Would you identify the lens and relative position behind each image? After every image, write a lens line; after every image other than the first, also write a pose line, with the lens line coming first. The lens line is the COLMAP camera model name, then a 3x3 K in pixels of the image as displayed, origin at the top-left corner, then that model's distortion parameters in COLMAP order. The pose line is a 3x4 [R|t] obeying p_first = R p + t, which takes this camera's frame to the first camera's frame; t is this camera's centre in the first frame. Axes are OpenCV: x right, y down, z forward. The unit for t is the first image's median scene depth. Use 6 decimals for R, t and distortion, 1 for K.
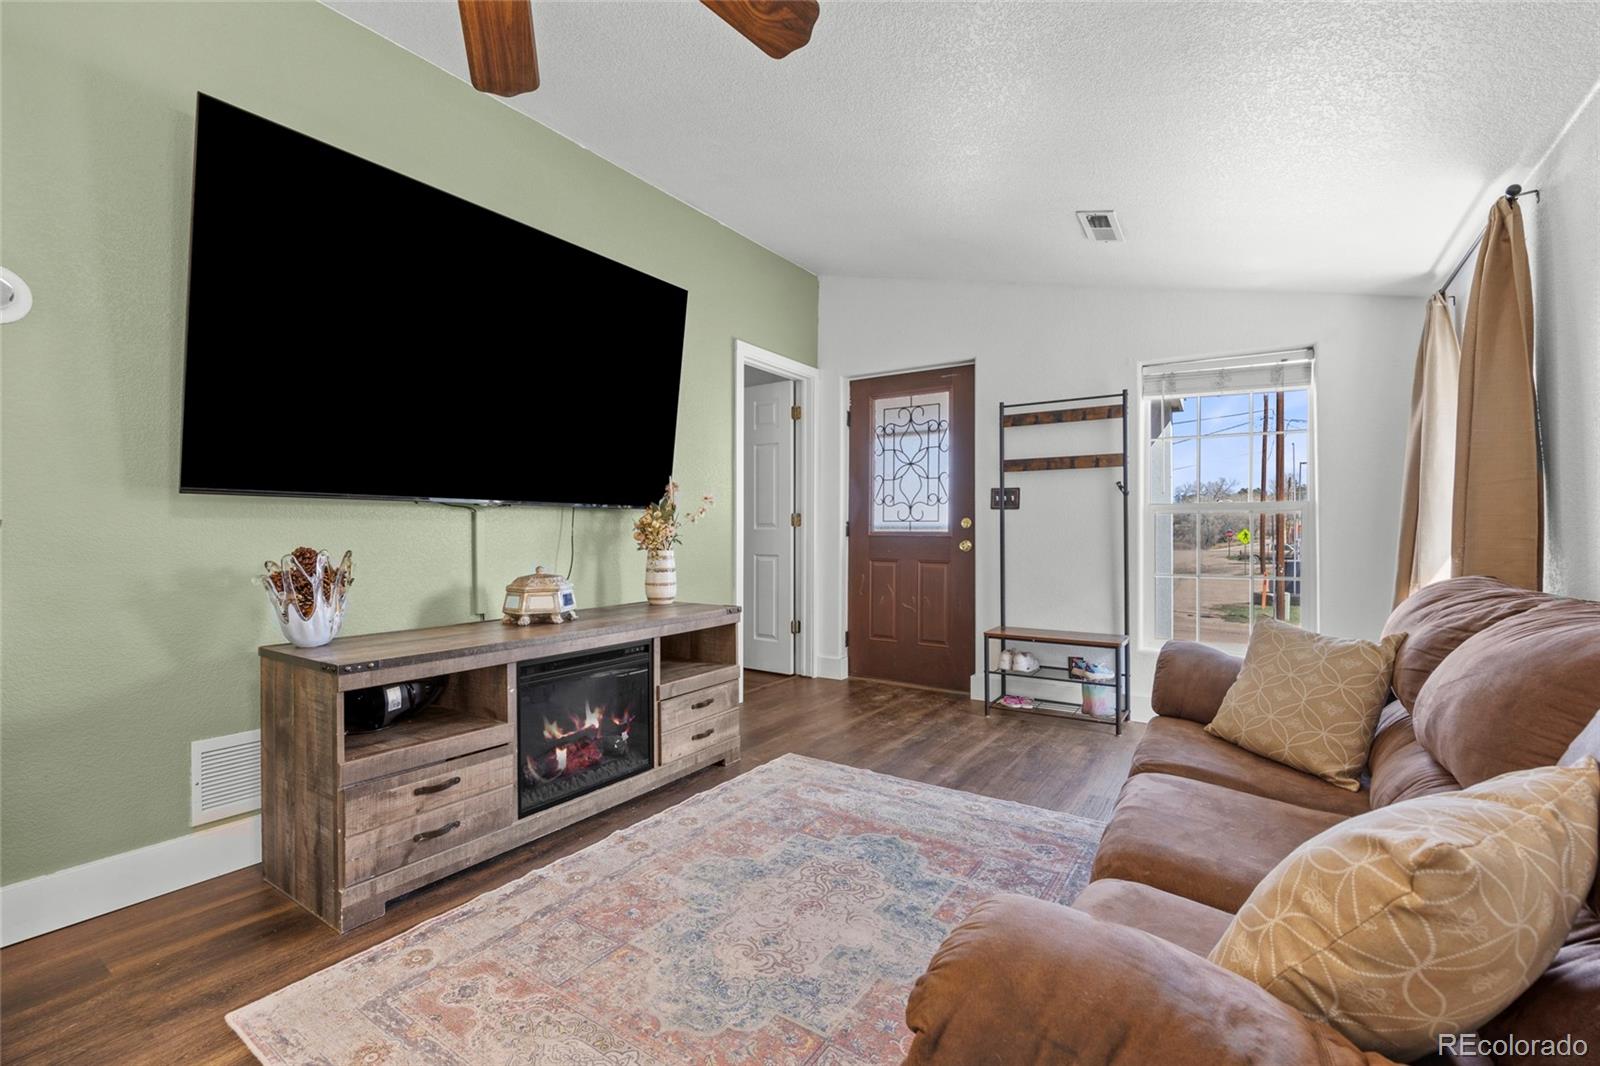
lens RADIAL K [[695.5, 0, 805.9], [0, 695.5, 525.8], [0, 0, 1]] dist [-0.009777, 0.001249]
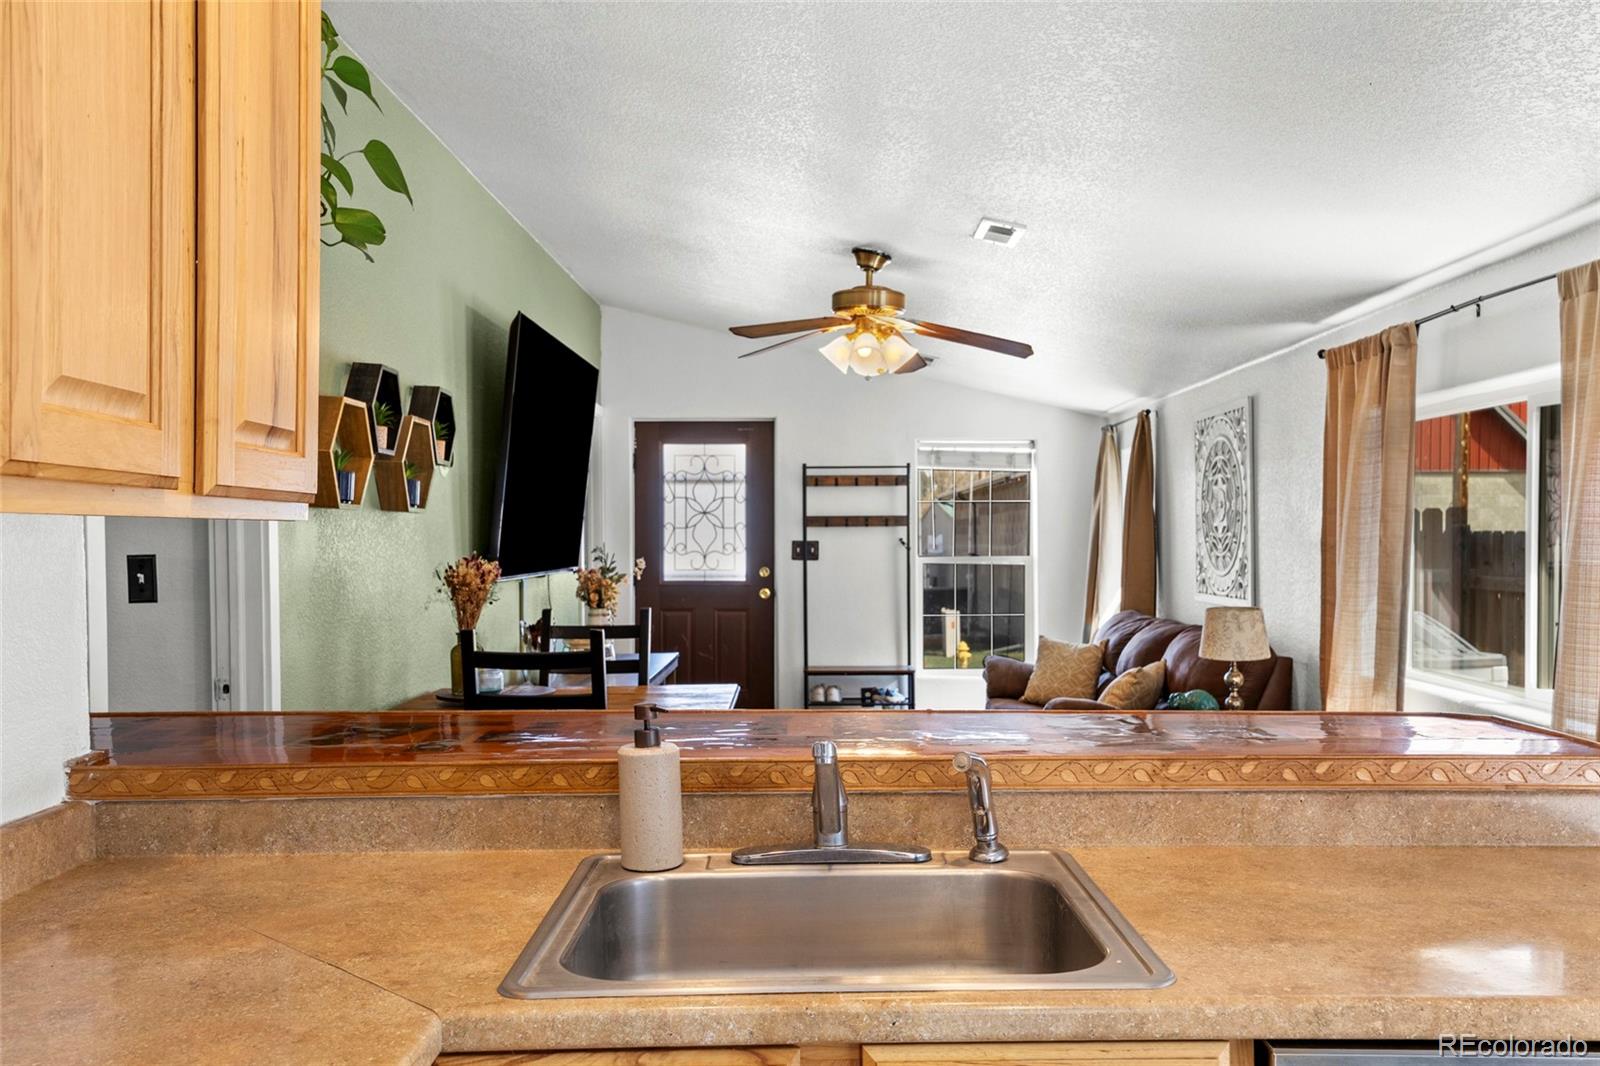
lens RADIAL K [[1396.1, 0, 799.3], [0, 1396.1, 578.2], [0, 0, 1]] dist [0.095011, -0.001309]
pose [[0.841428, -0.021062, 0.539959, -0.969766], [0.001322, 0.999317, 0.036919, -0.081276], [-0.540368, -0.030351, 0.840881, -0.904393]]
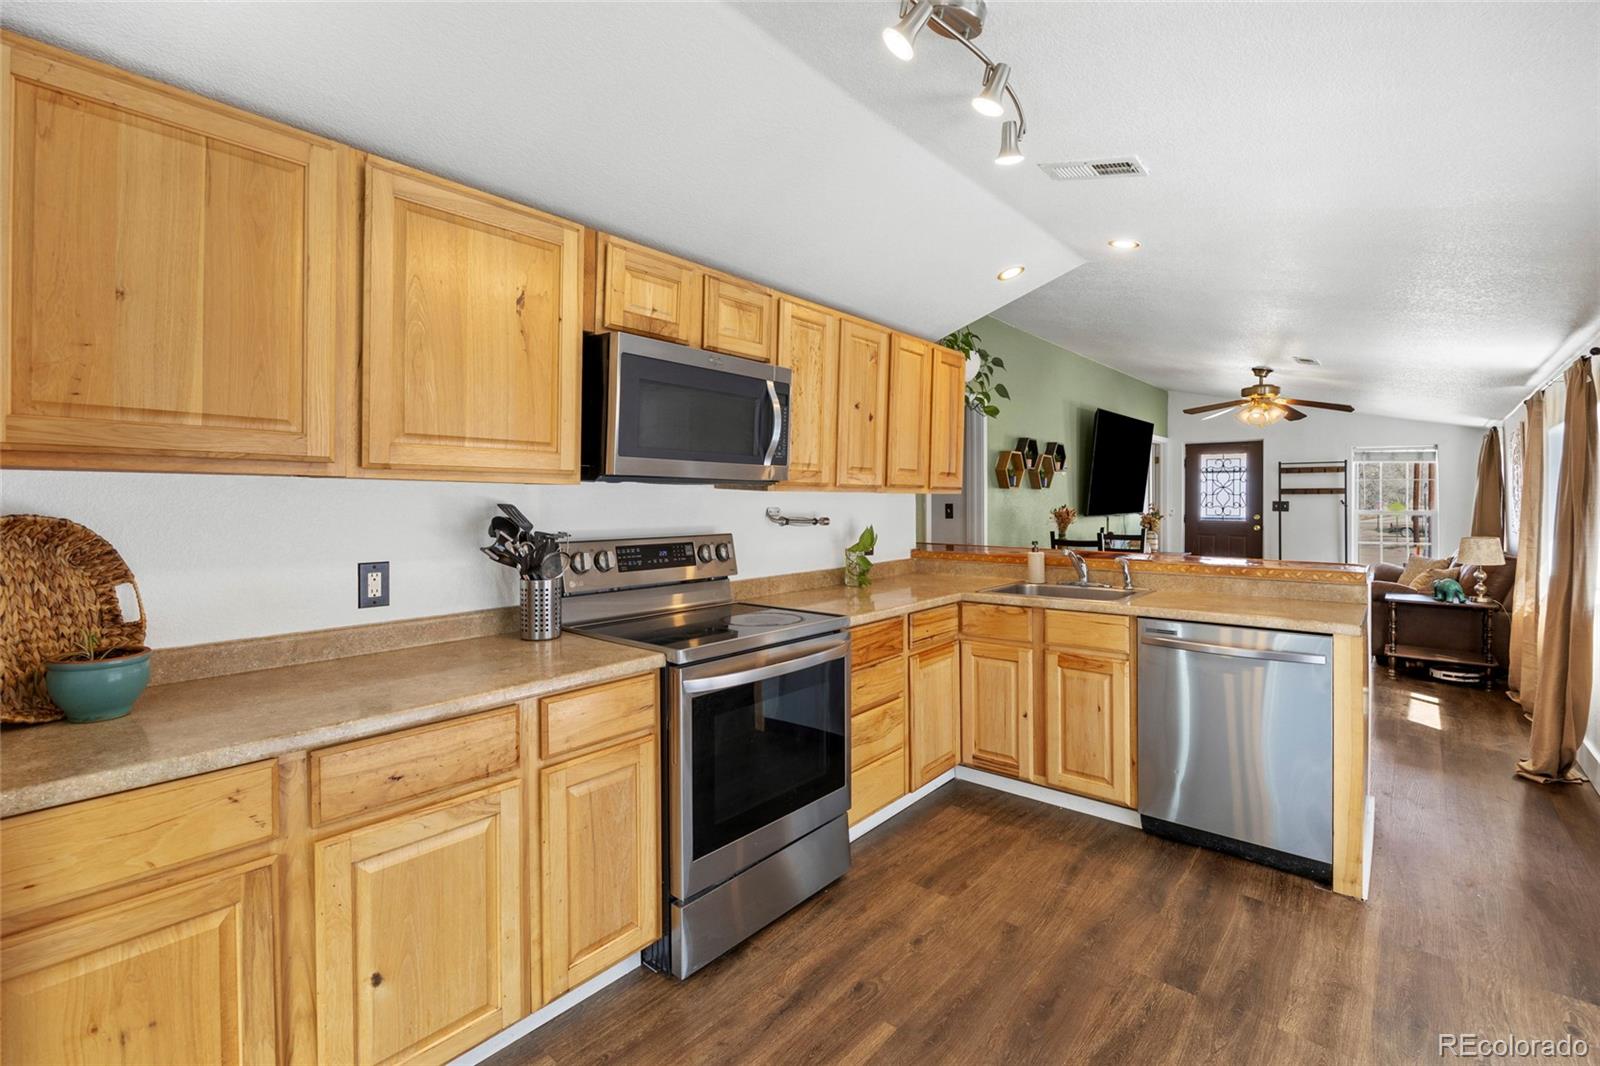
lens RADIAL K [[708.7, 0, 803.5], [0, 708.7, 497.8], [0, 0, 1]] dist [-0.009702, -0.000206]
pose [[0.991396, -0.000902, -0.130897, -0.937675], [0.001571, 0.999986, 0.005012, -0.082913], [0.130891, -0.005174, 0.991383, -1.423791]]
